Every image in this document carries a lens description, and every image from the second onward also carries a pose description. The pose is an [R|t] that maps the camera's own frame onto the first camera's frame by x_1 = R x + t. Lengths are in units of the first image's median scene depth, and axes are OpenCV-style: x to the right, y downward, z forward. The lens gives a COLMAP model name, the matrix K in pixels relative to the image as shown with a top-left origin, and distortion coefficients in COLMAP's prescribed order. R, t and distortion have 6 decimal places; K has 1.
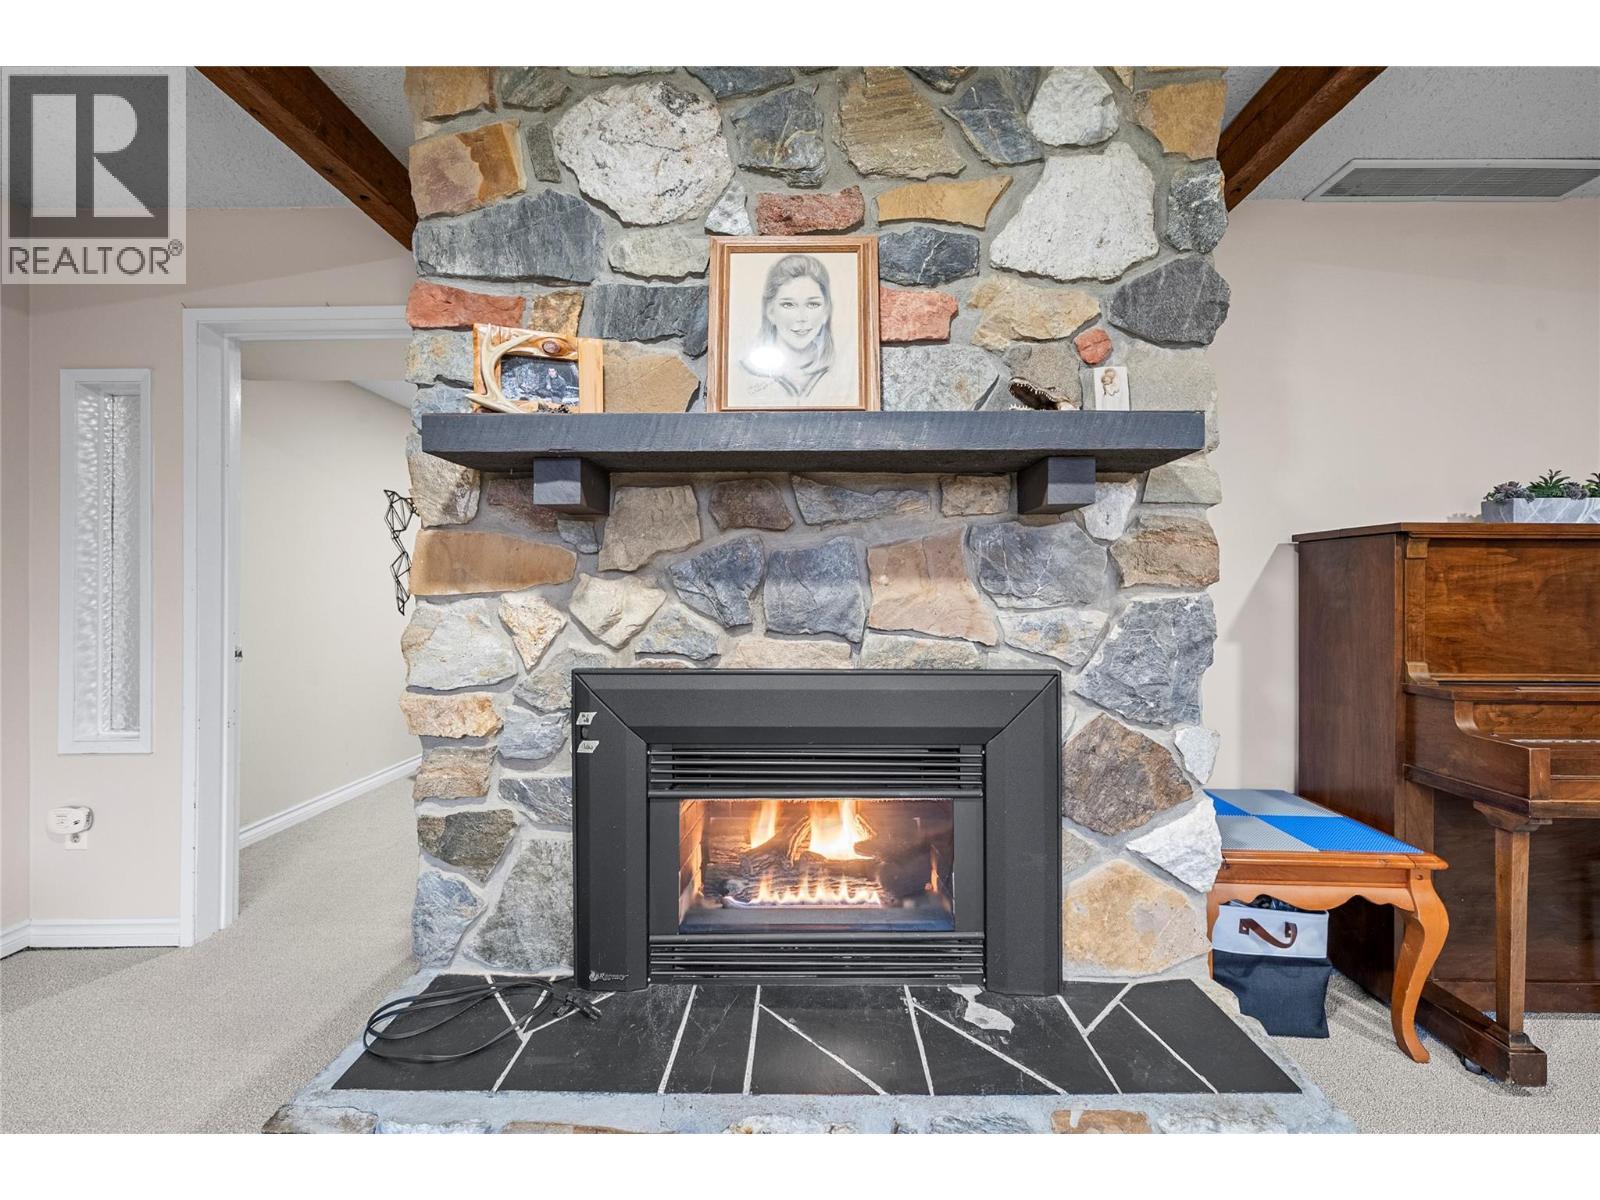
lens RADIAL K [[659.9, 0, 674.6], [0, 659.9, 589.8], [0, 0, 1]] dist [0.001026, 0.000490]
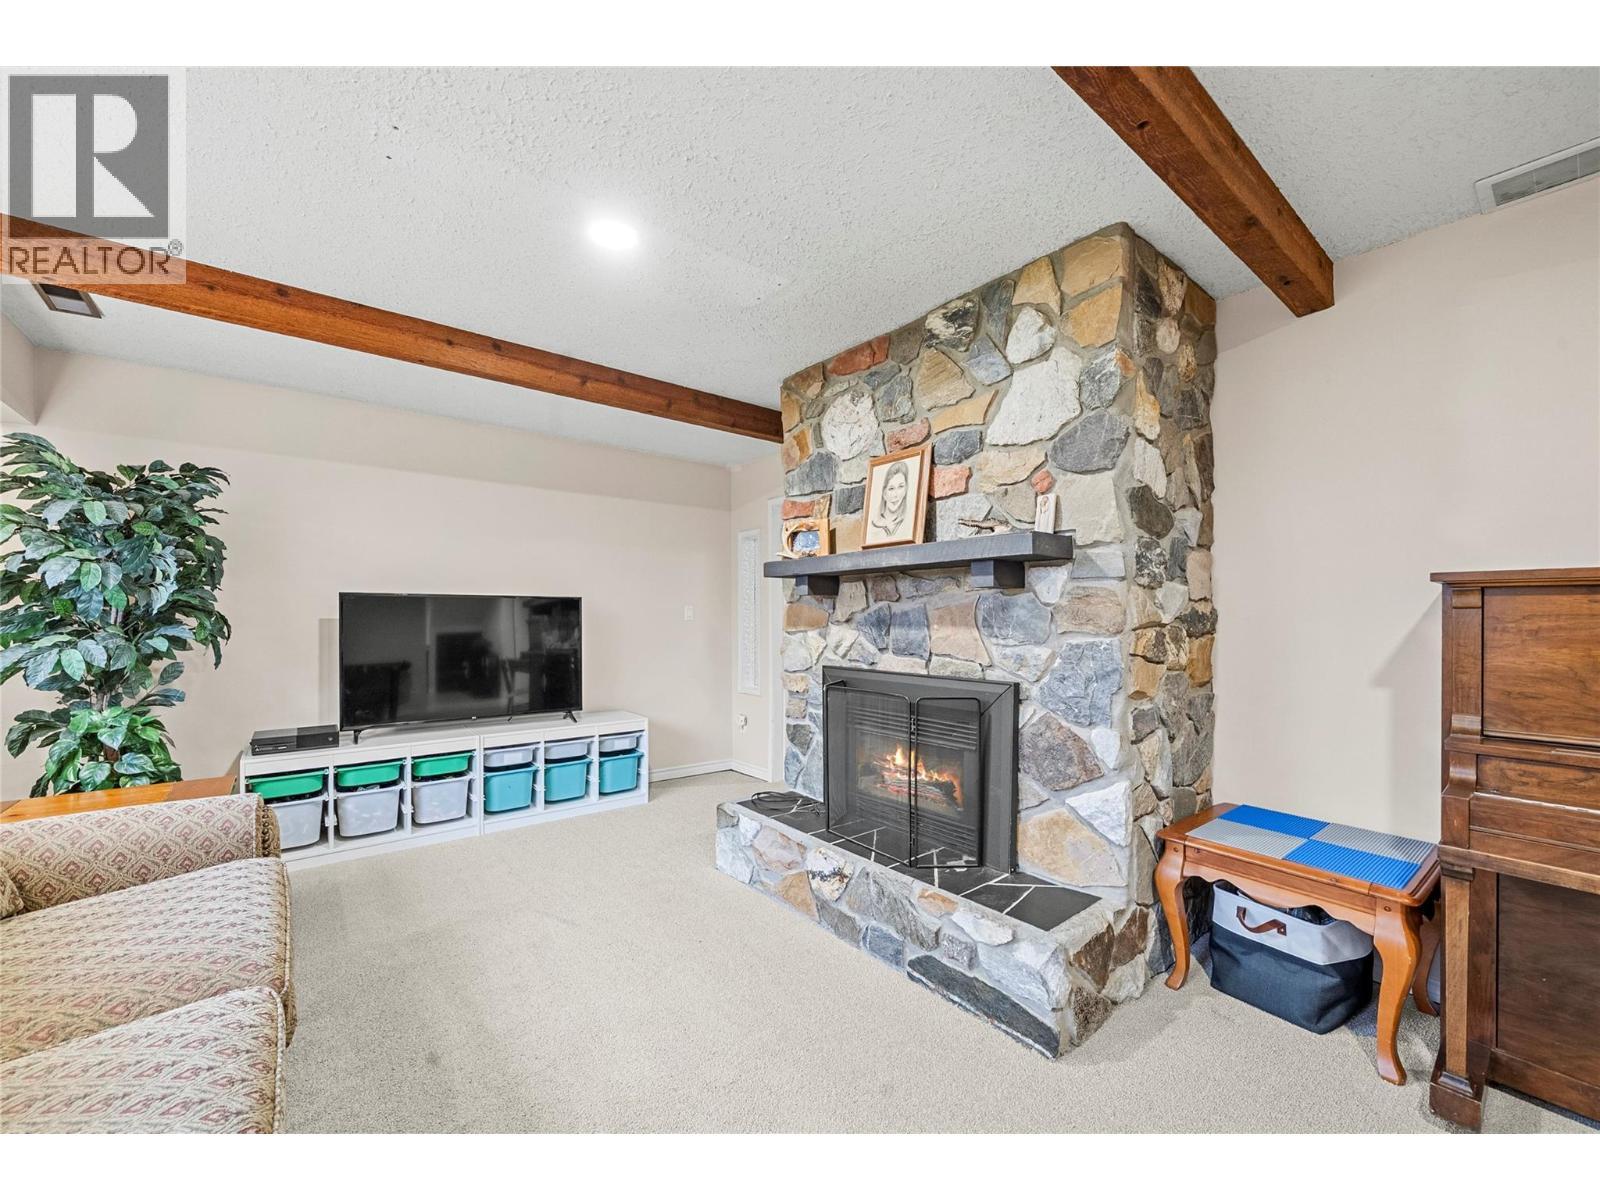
lens RADIAL K [[650.3, 0, 795.9], [0, 650.3, 613.3], [0, 0, 1]] dist [-0.000858, -0.000026]
pose [[0.621083, -0.005204, -0.783727, 1.497818], [0.008621, 0.999963, 0.000192, -0.057320], [0.783697, -0.006876, 0.621105, -0.442580]]
